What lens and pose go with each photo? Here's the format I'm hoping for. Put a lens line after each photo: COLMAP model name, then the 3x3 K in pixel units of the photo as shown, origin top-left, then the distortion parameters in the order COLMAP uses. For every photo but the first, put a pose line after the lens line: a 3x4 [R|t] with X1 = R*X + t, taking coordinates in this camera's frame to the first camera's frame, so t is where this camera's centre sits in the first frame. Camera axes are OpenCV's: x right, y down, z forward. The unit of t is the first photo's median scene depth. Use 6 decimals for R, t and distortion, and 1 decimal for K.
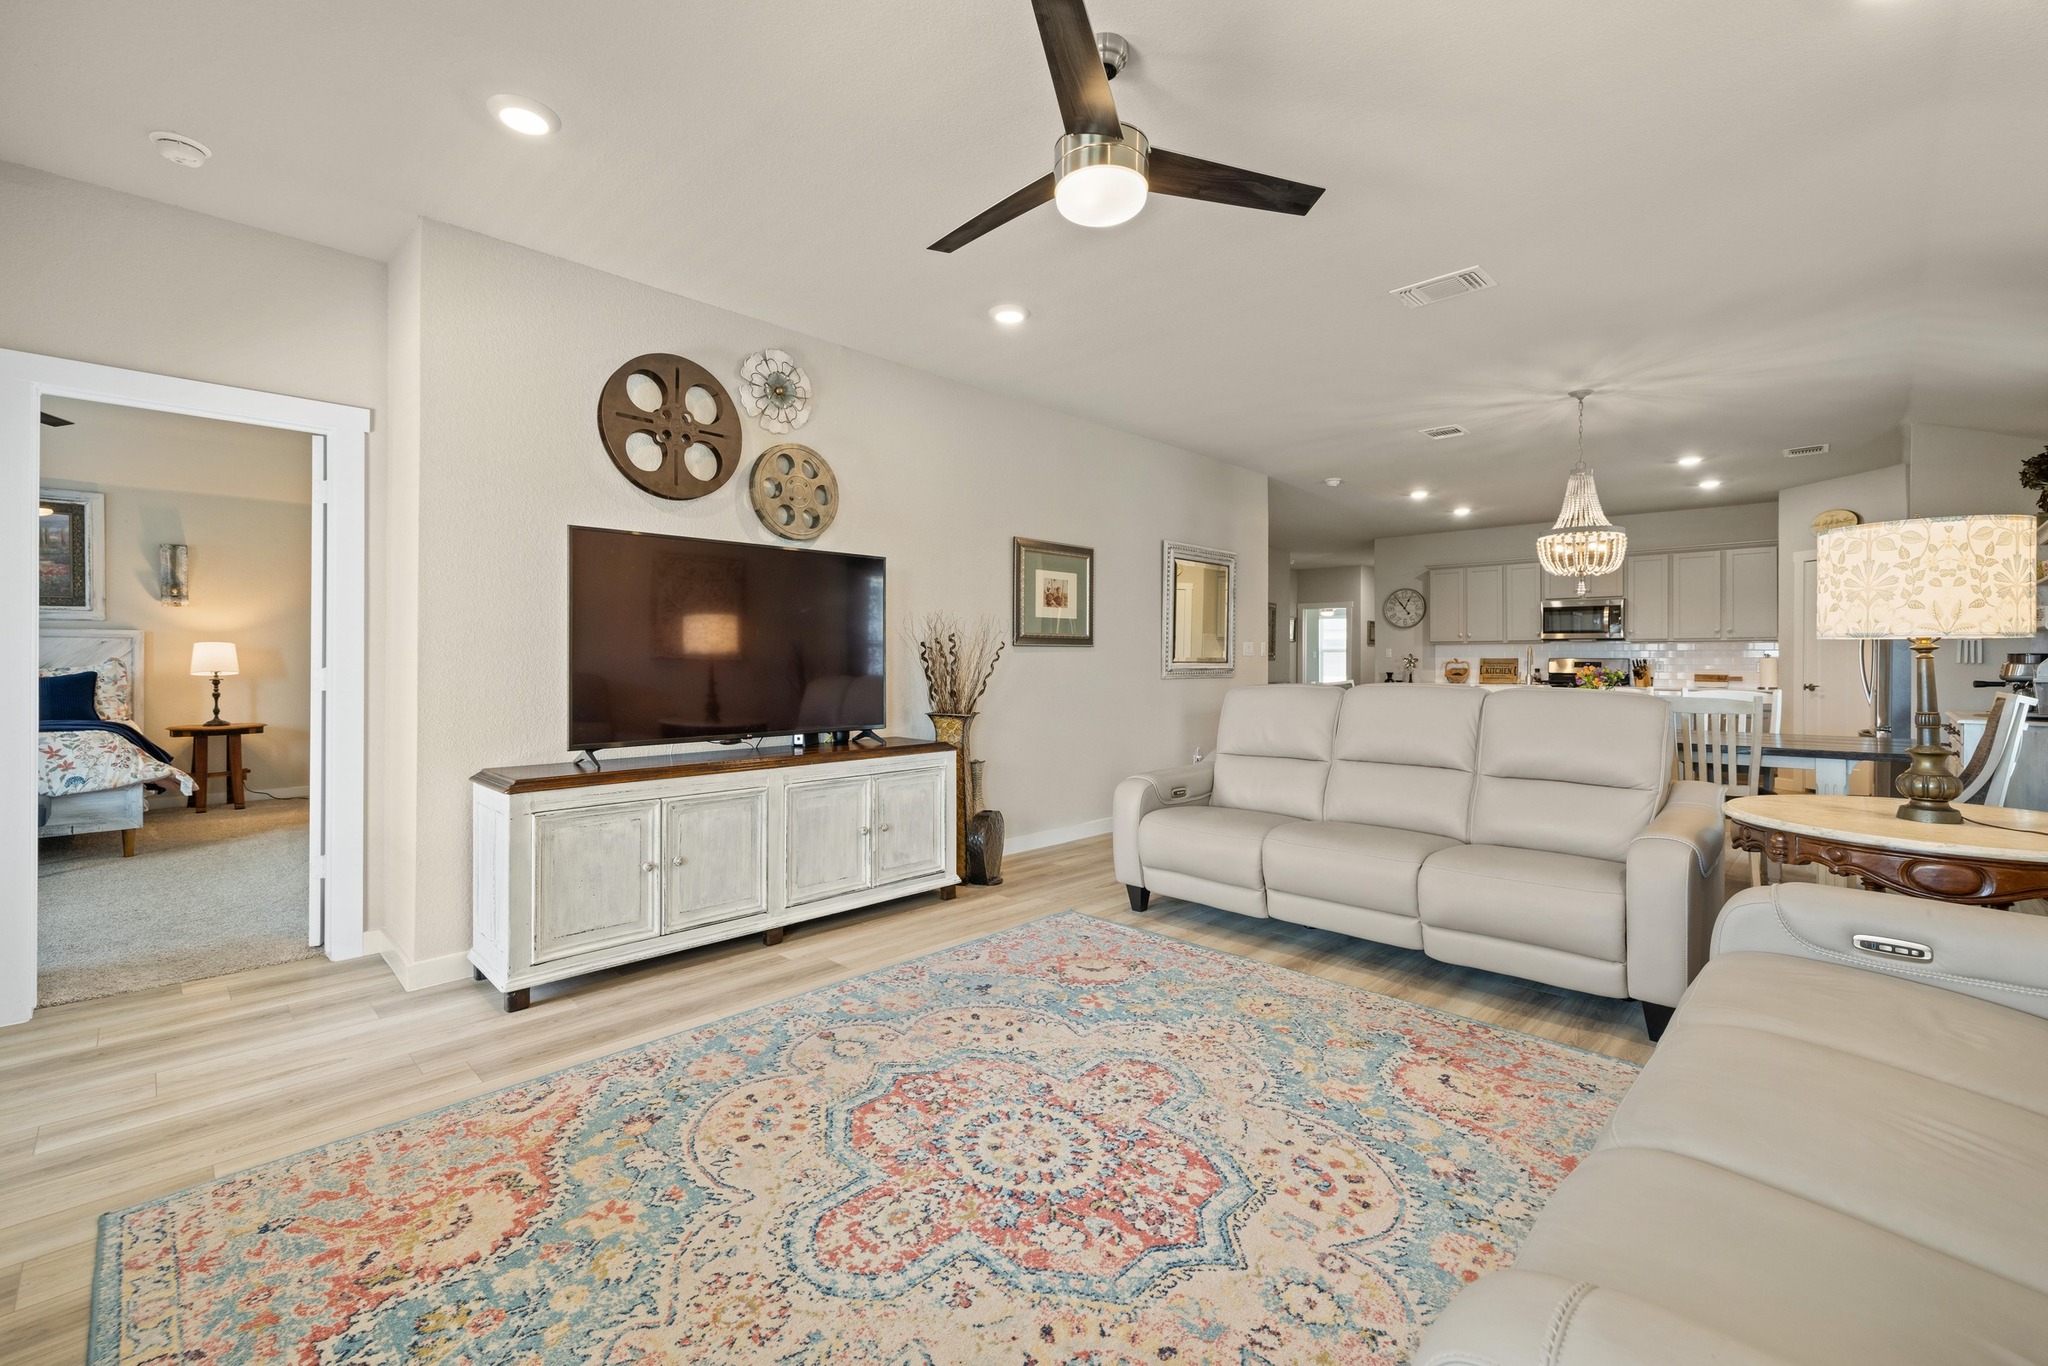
lens RADIAL K [[865.3, 0, 1014.3], [0, 865.3, 659.0], [0, 0, 1]] dist [0.000277, -0.000078]
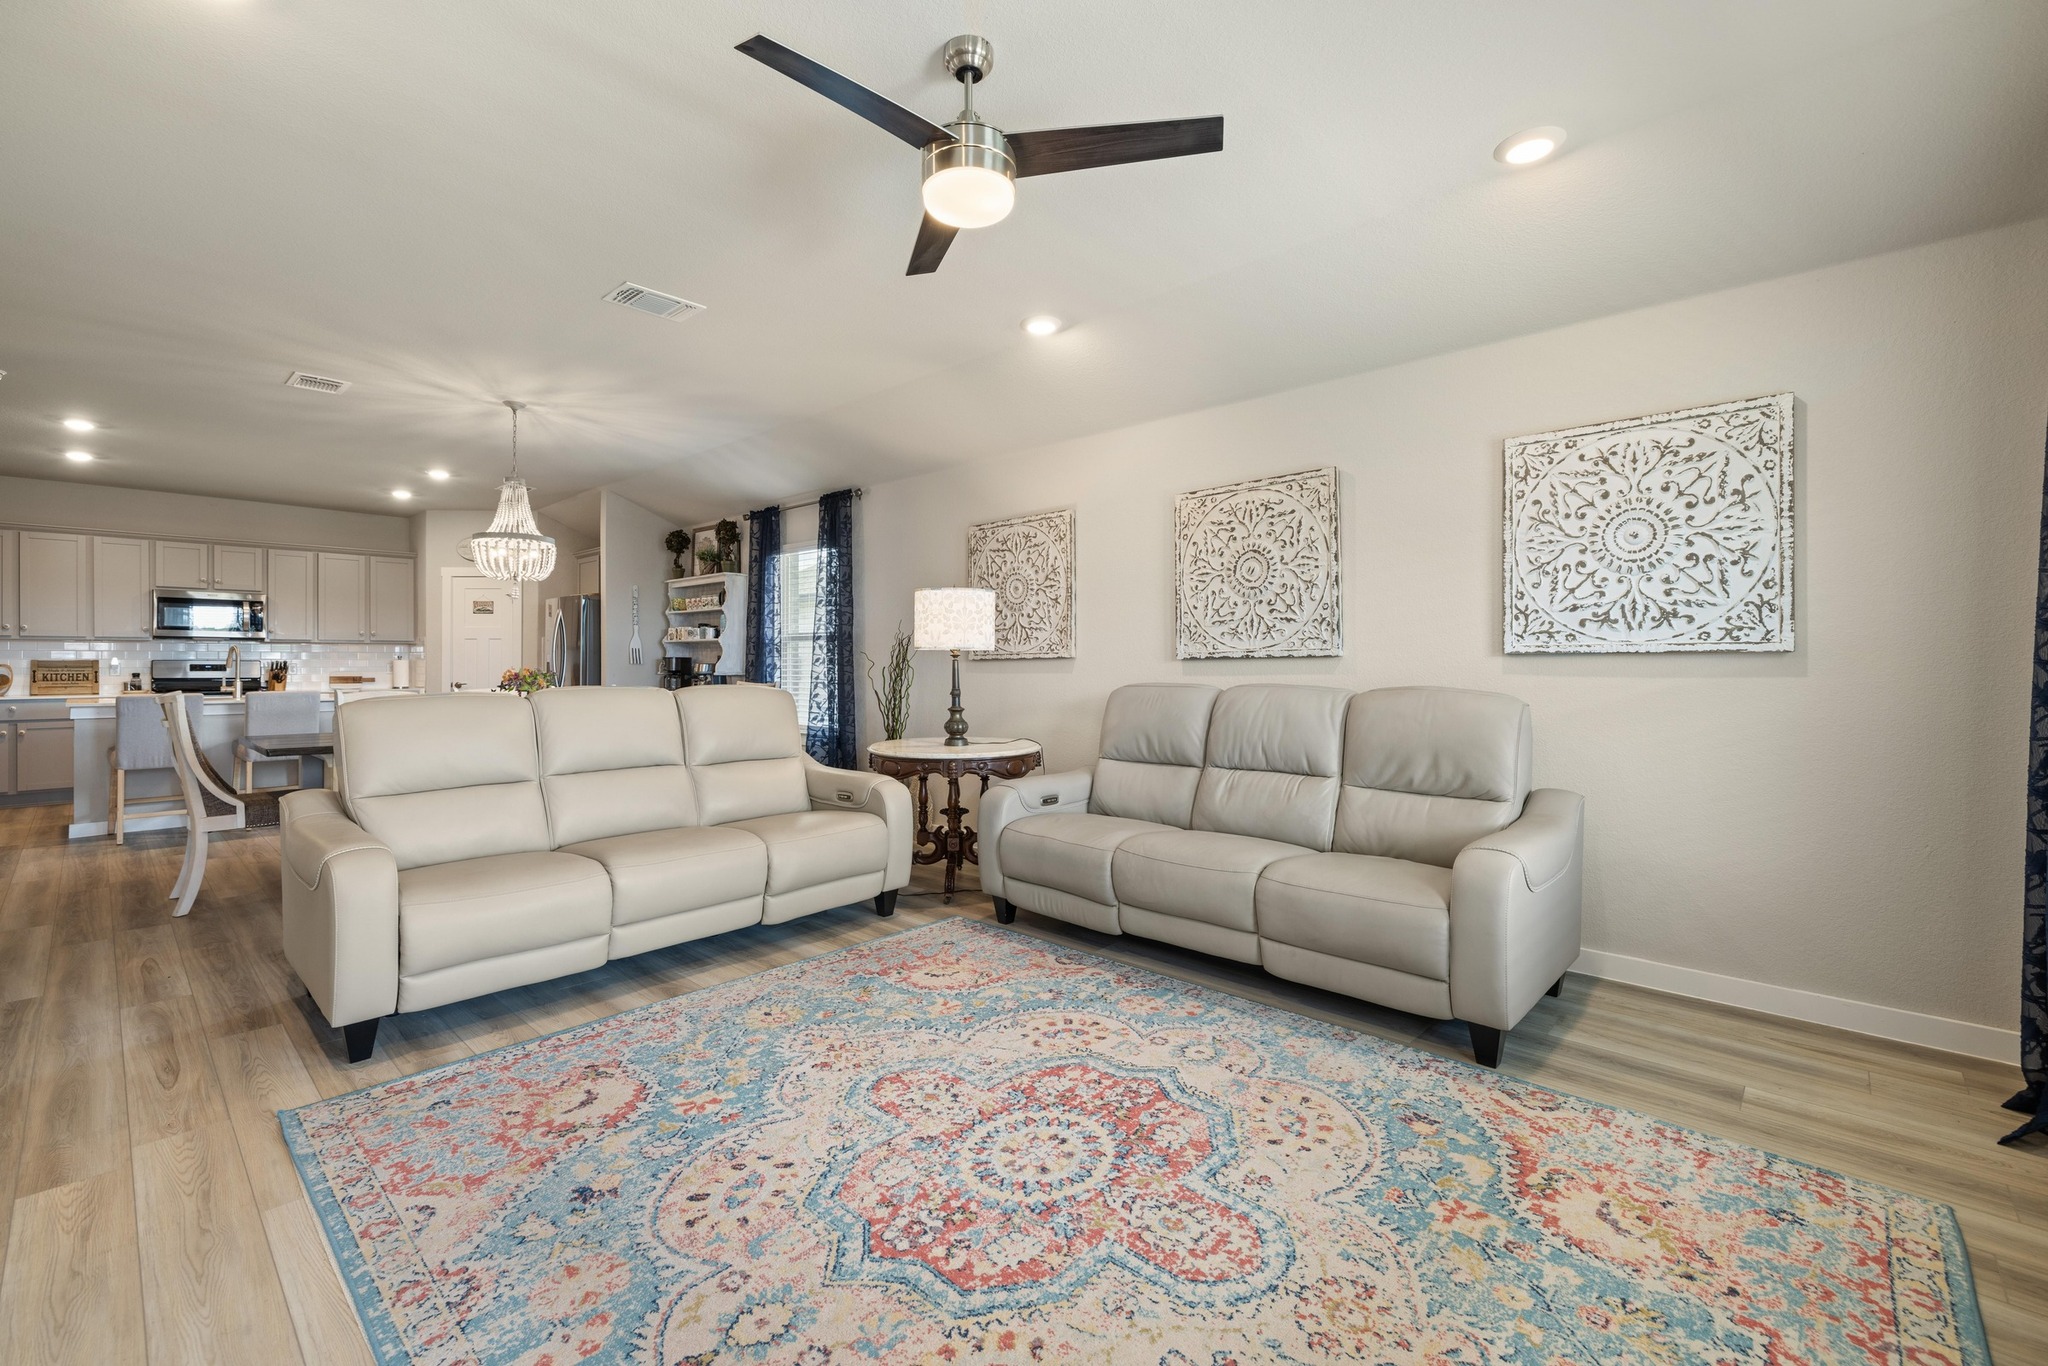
lens RADIAL K [[865.3, 0, 1014.3], [0, 865.3, 659.0], [0, 0, 1]] dist [0.000277, -0.000078]
pose [[-0.025888, 0.001869, 0.999663, -0.886740], [0.000728, 0.999998, -0.001851, 0.000721], [-0.999665, 0.000680, -0.025889, 0.956555]]
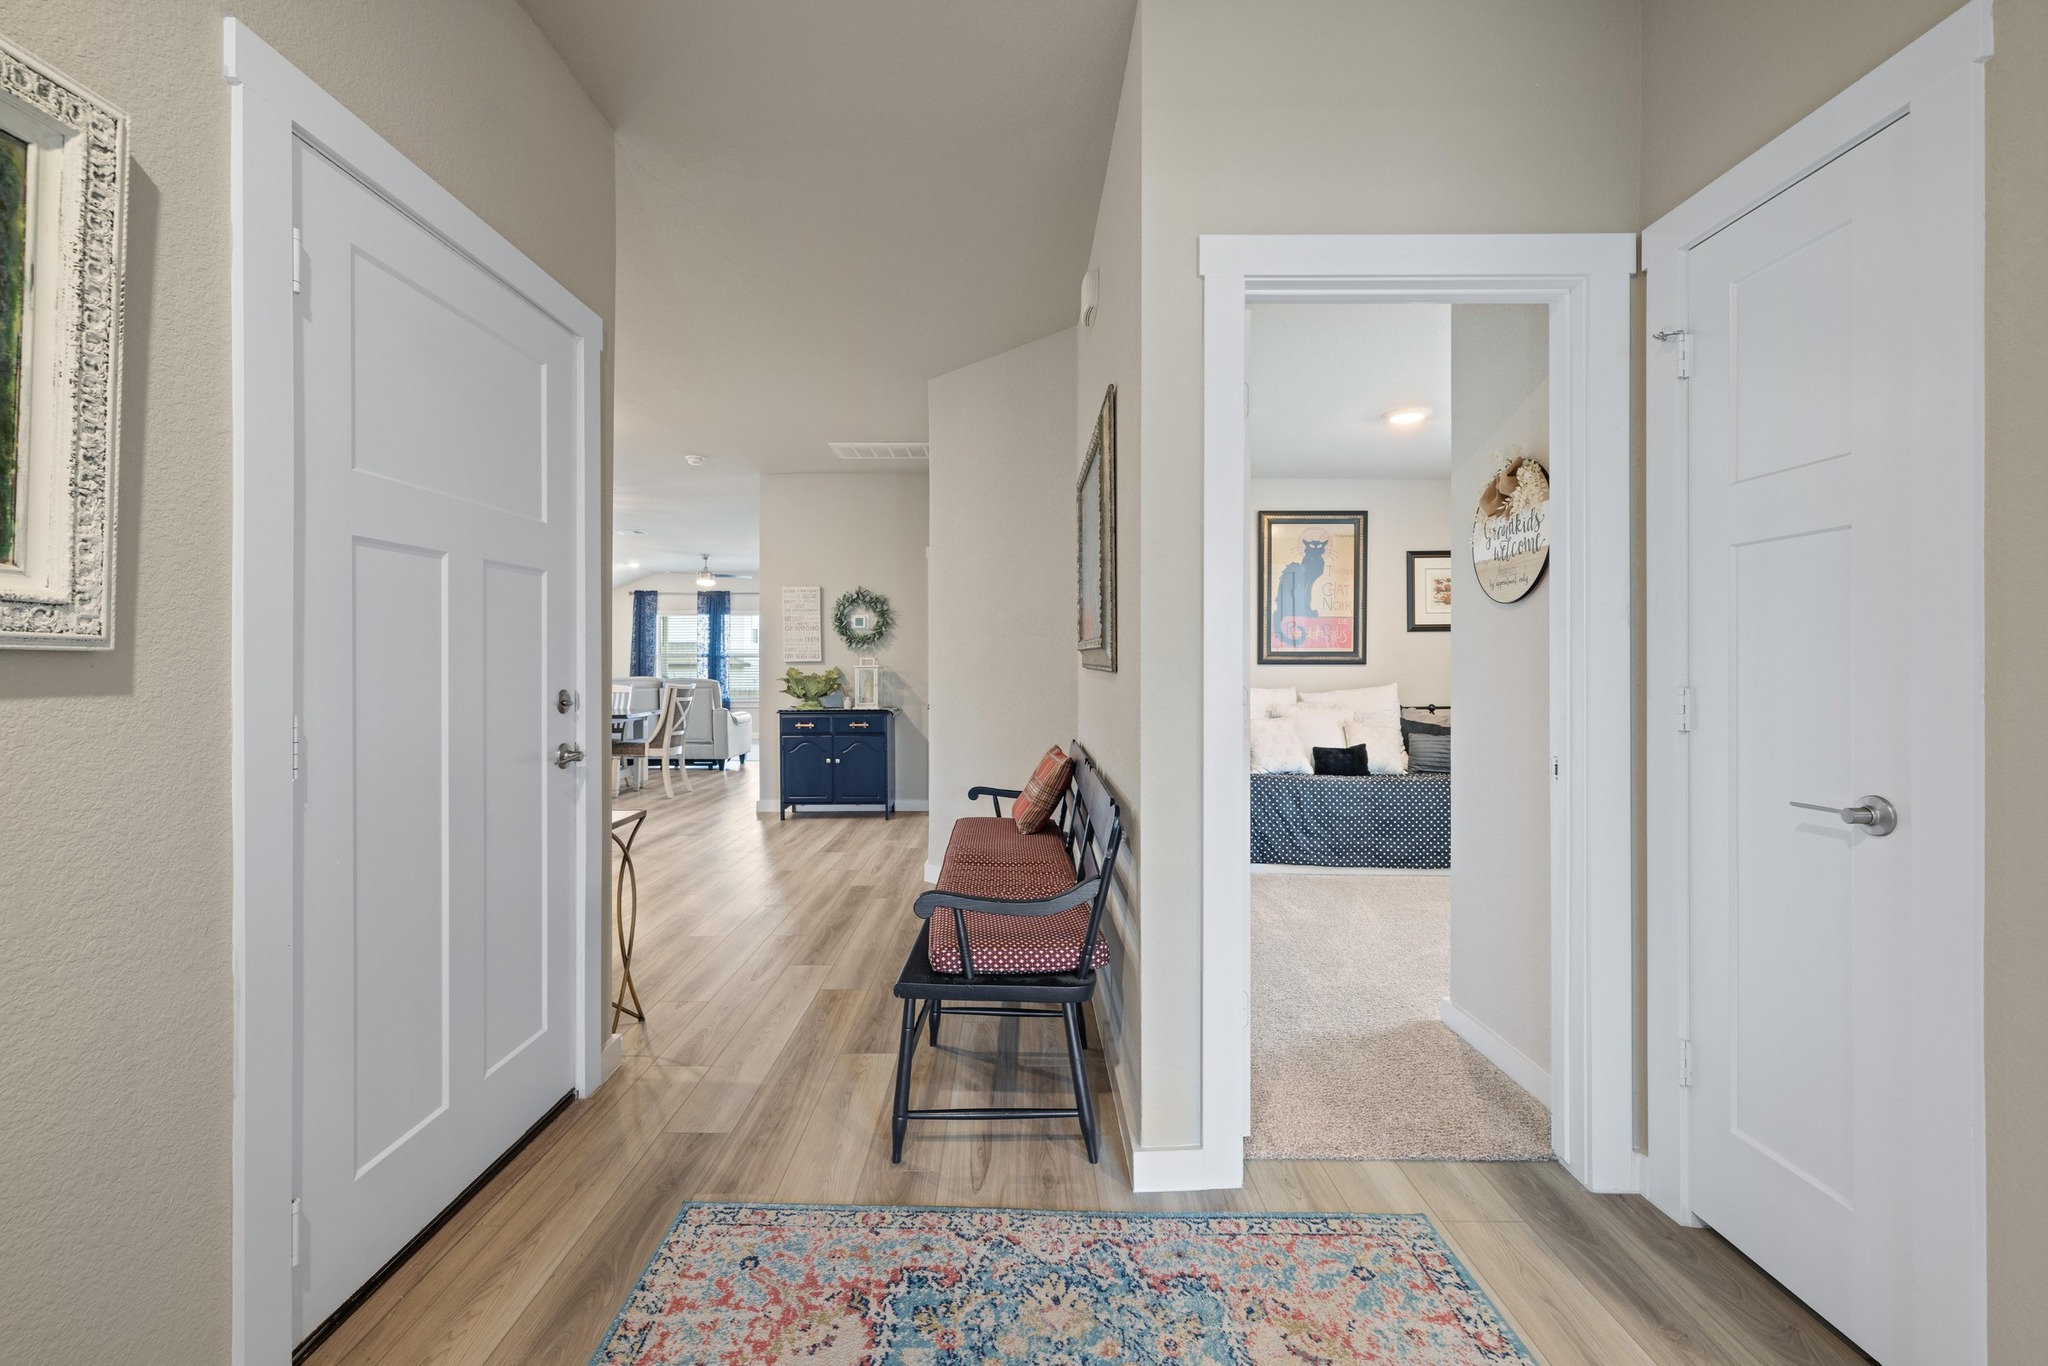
lens RADIAL K [[859.3, 0, 1011.4], [0, 859.3, 674.3], [0, 0, 1]] dist [0.001833, 0.000047]
pose [[-0.715378, 0.001877, -0.698735, 2.454638], [-0.003440, 0.999975, 0.006208, 0.003010], [0.698729, 0.006844, -0.715354, 6.087162]]
